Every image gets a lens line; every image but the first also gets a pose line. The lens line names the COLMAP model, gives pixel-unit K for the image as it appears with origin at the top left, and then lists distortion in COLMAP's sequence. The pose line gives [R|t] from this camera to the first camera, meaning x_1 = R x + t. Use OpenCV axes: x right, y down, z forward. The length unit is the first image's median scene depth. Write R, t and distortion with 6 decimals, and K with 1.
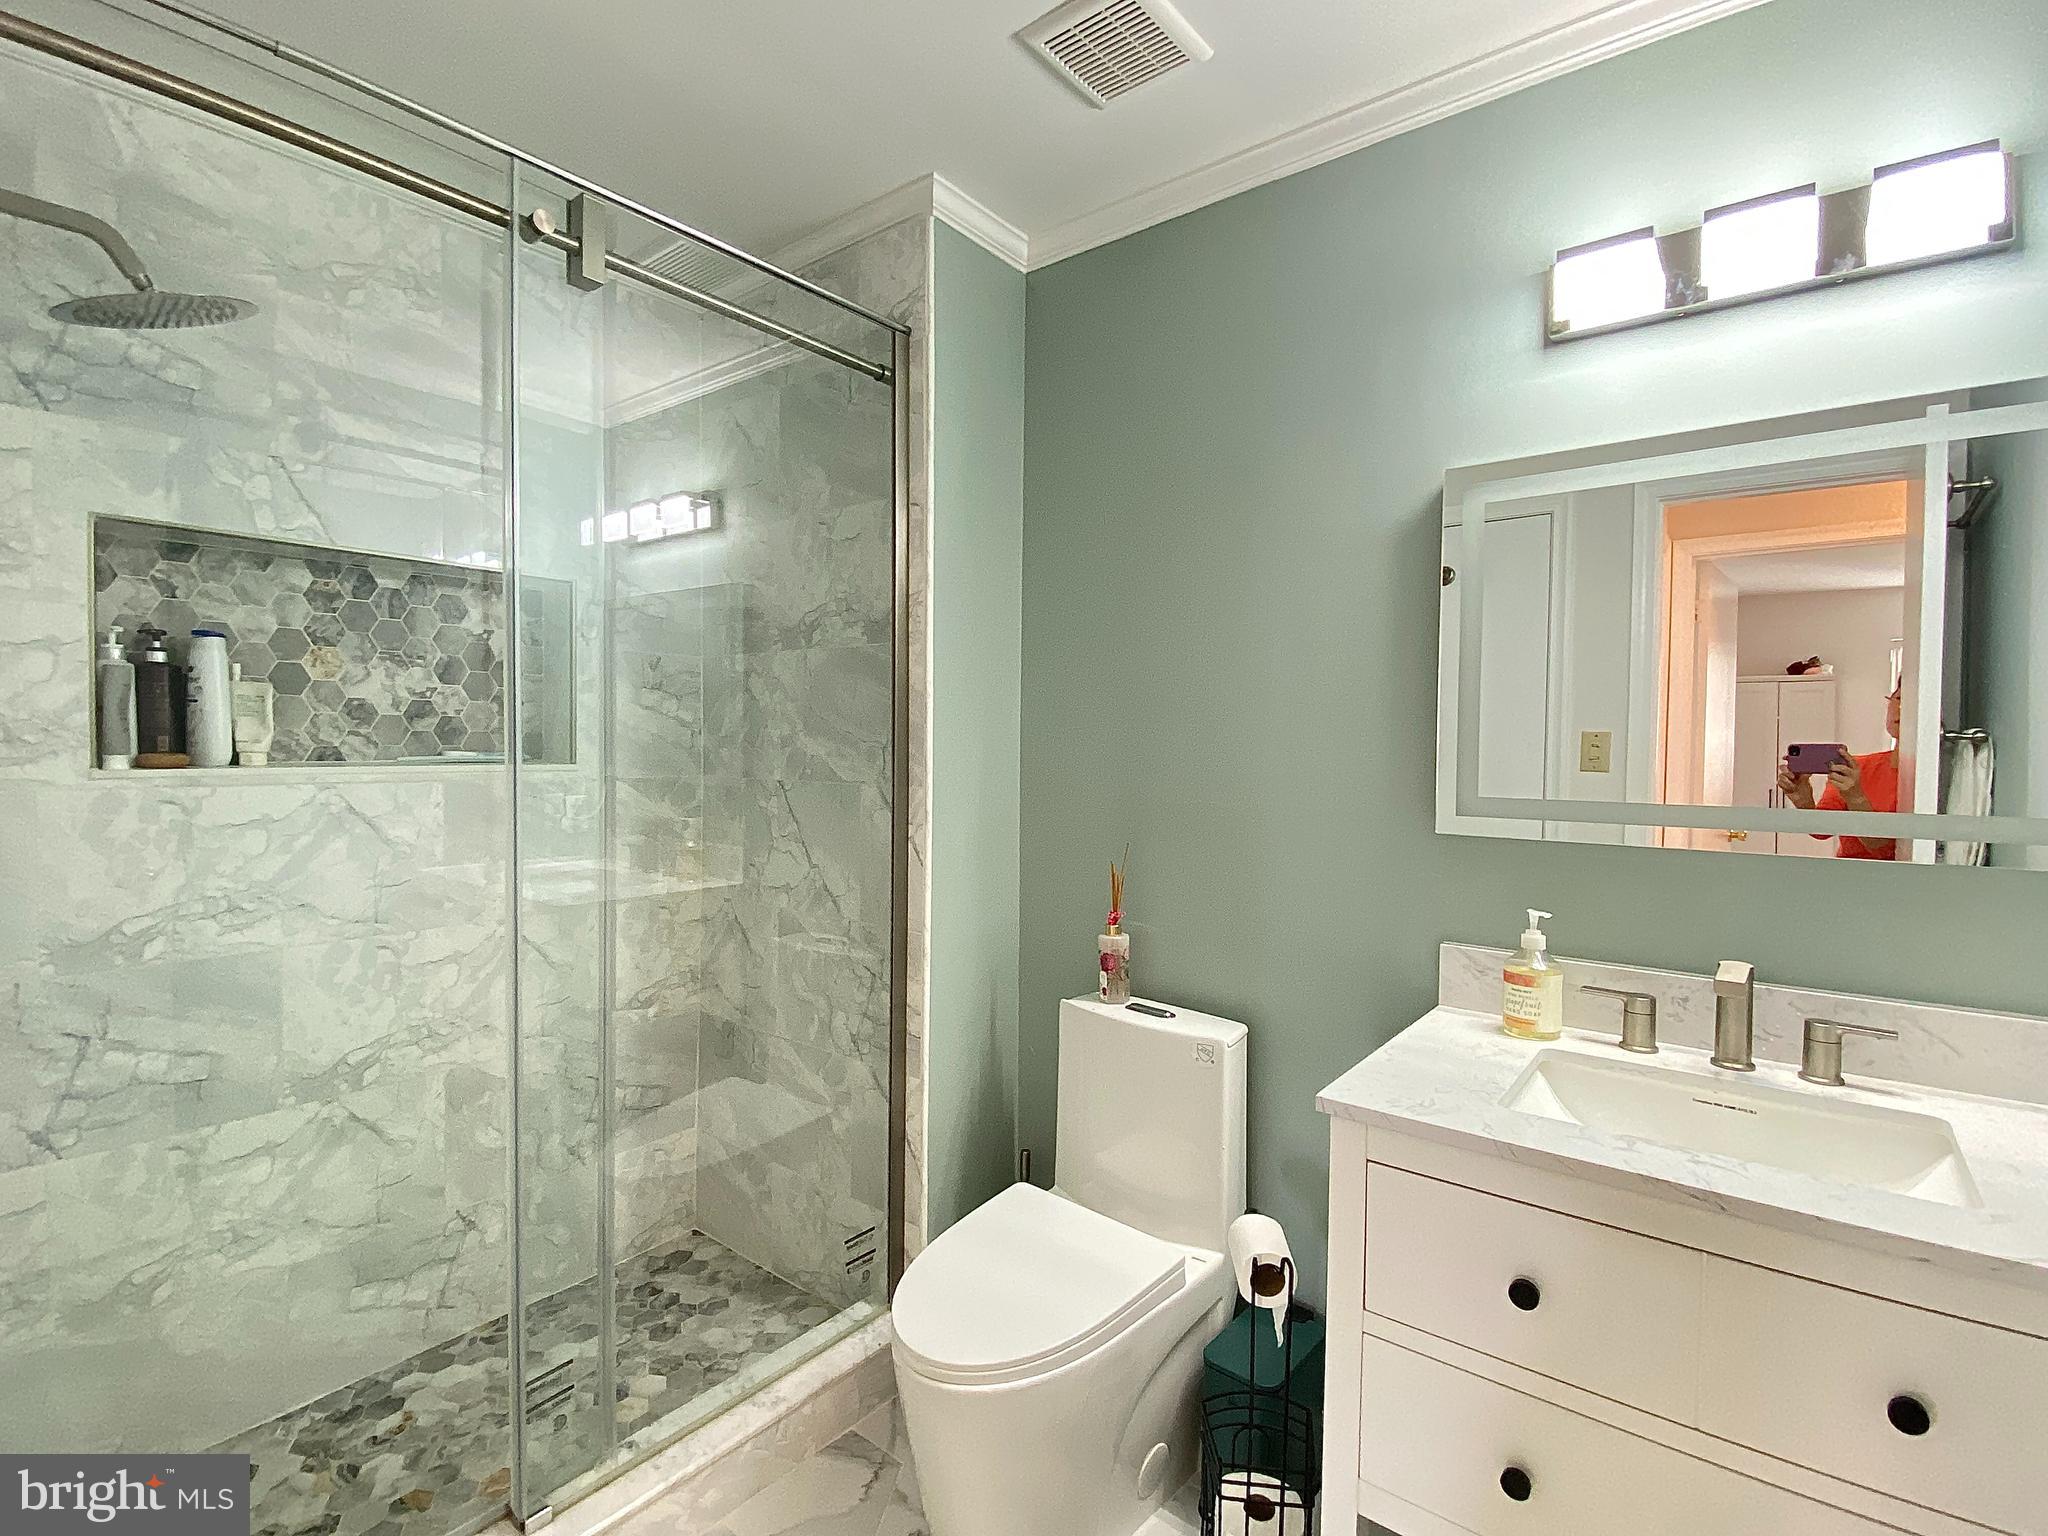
lens RADIAL K [[1011.0, 0, 1024.0], [0, 1011.0, 768.0], [0, 0, 1]] dist [-0.002116, -0.000232]
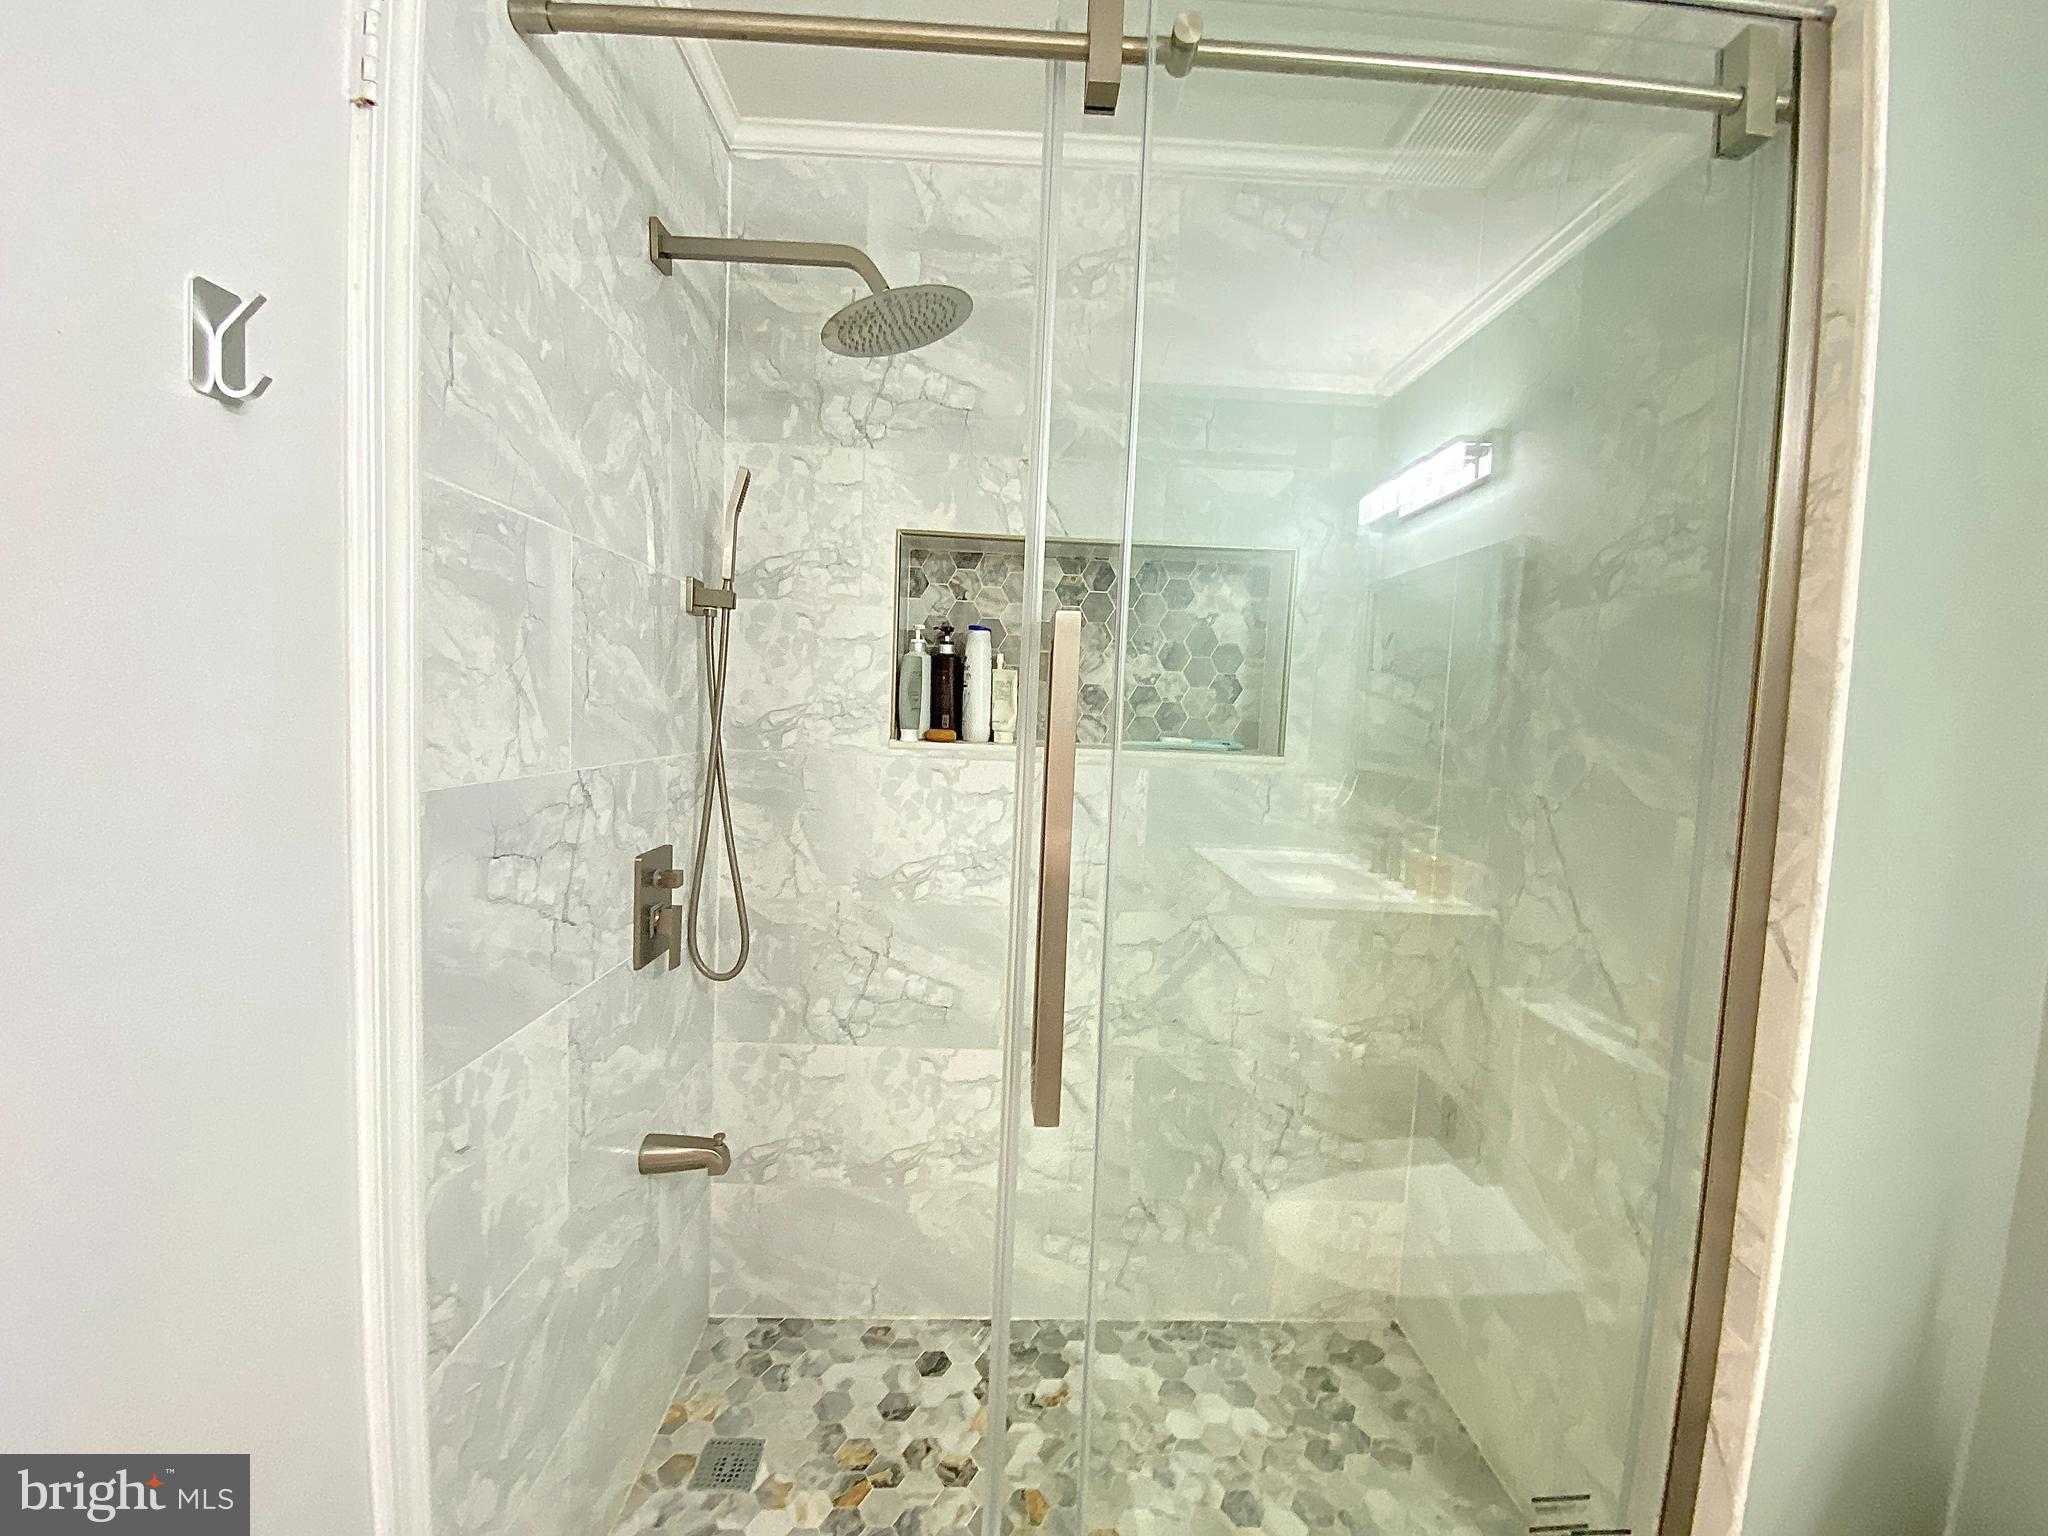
lens RADIAL K [[970.6, 0, 886.7], [0, 970.6, 771.4], [0, 0, 1]] dist [0.047117, -0.040962]
pose [[0.649727, 0.066364, -0.757265, -0.019211], [-0.056900, 0.997633, 0.038609, -0.005274], [0.758035, 0.018003, 0.651966, 0.200593]]
